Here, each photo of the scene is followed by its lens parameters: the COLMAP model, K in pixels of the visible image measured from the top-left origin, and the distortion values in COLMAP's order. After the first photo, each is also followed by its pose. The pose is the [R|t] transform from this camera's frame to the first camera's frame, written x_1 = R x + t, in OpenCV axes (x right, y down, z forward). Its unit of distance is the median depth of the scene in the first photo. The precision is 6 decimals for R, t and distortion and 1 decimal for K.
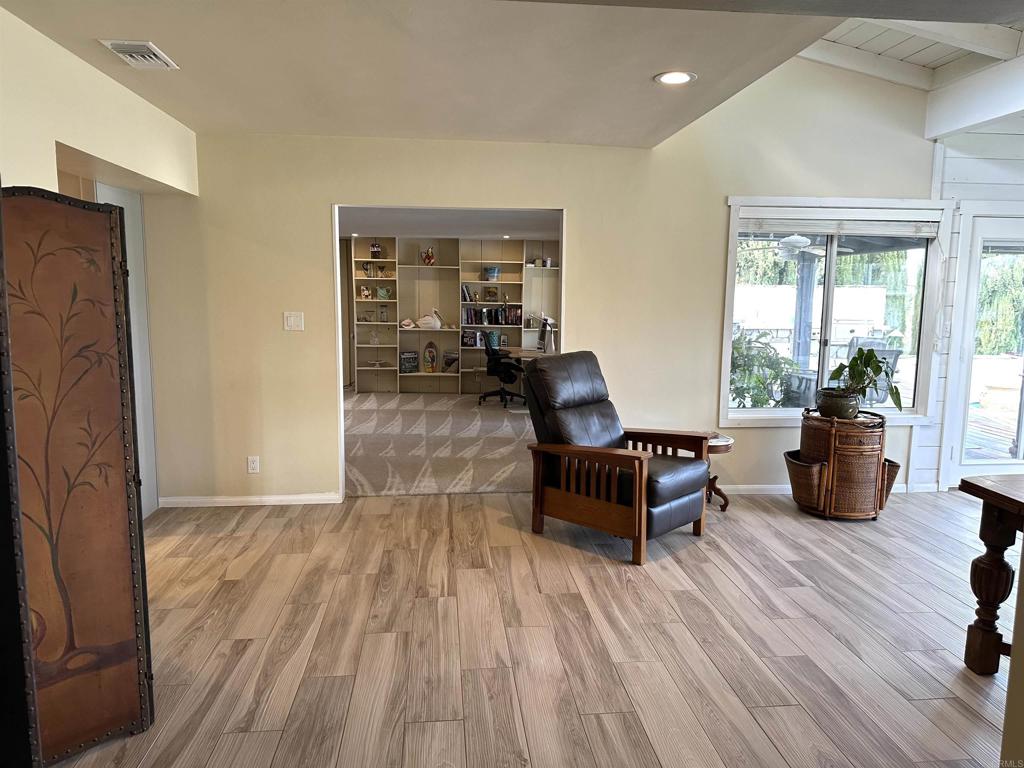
lens RADIAL K [[713.4, 0, 512.0], [0, 713.4, 384.0], [0, 0, 1]] dist [0.148234, -0.333261]
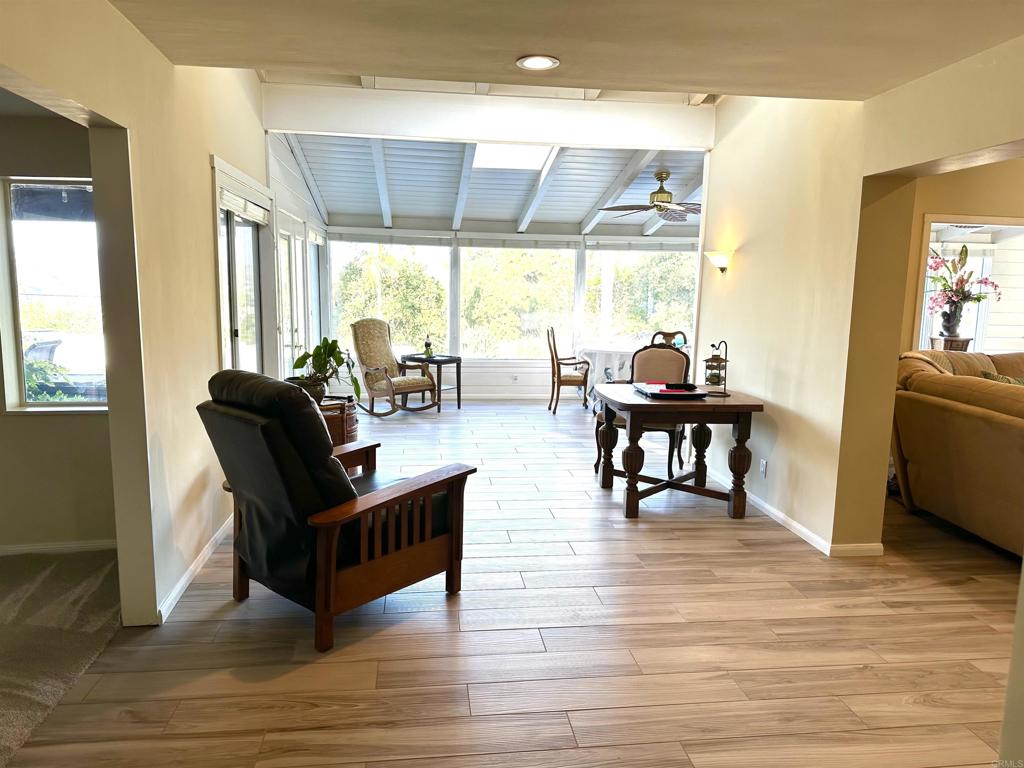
lens RADIAL K [[695.6, 0, 512.0], [0, 695.6, 384.0], [0, 0, 1]] dist [-0.002434, -0.002964]
pose [[-0.007182, -0.156988, 0.987574, -0.497449], [0.110146, 0.981466, 0.156819, -0.104013], [-0.993889, 0.109904, 0.010242, 0.693683]]
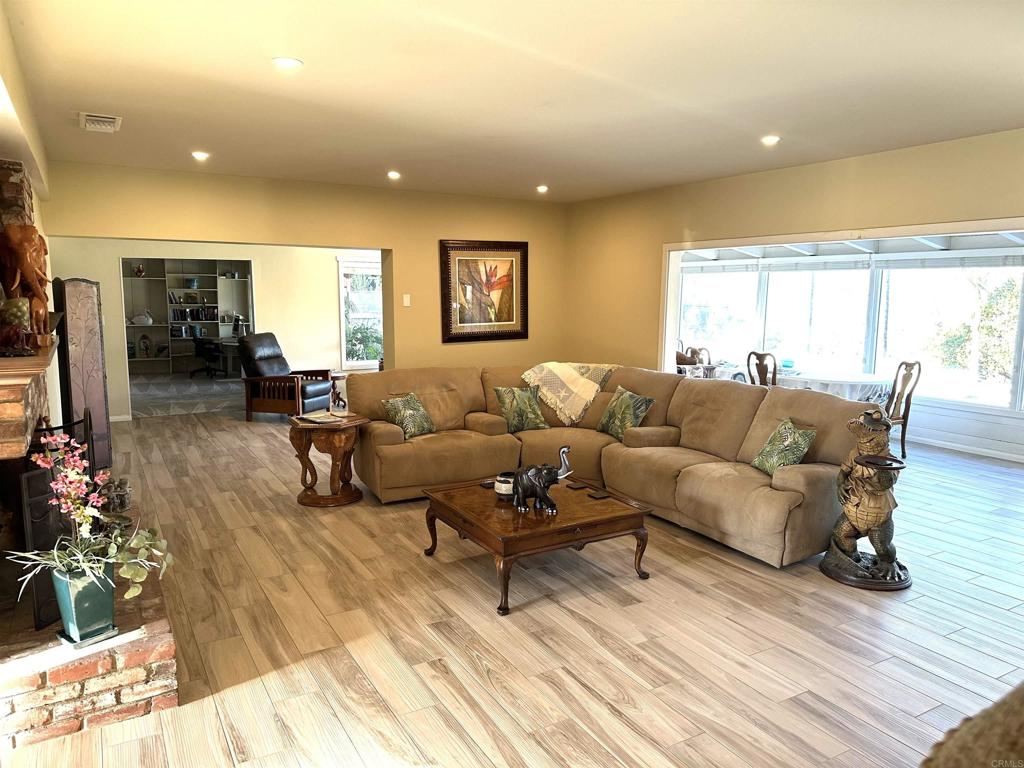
lens RADIAL K [[713.4, 0, 512.0], [0, 713.4, 384.0], [0, 0, 1]] dist [0.148234, -0.333261]
pose [[0.909721, -0.055464, 0.411499, -0.124006], [0.052506, 0.998449, 0.018499, 0.100246], [-0.411887, 0.004778, 0.911222, -1.174419]]
